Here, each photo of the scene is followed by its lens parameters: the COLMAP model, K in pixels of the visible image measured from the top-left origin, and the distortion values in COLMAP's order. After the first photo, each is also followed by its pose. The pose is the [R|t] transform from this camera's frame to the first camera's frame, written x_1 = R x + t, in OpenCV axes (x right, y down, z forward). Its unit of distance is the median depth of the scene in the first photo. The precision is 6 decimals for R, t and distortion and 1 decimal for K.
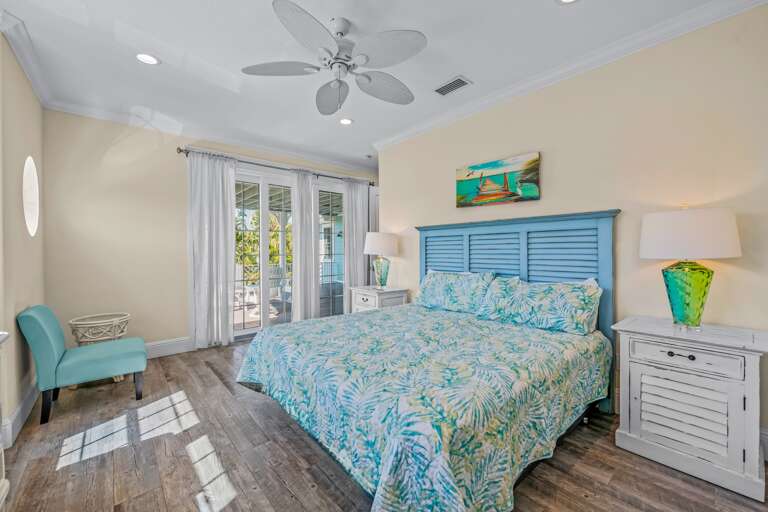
lens RADIAL K [[312.2, 0, 391.5], [0, 312.2, 252.7], [0, 0, 1]] dist [0.002537, -0.000167]
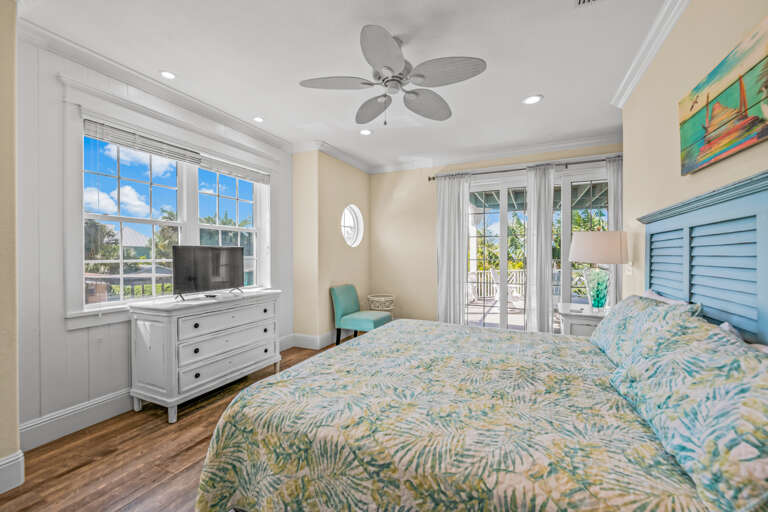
lens RADIAL K [[312.2, 0, 391.1], [0, 312.2, 255.7], [0, 0, 1]] dist [0.002537, -0.000167]
pose [[0.397280, 0.008946, -0.917654, 0.517802], [-0.008166, 0.999947, 0.006214, -0.010240], [0.917661, 0.005025, 0.397332, 0.363377]]
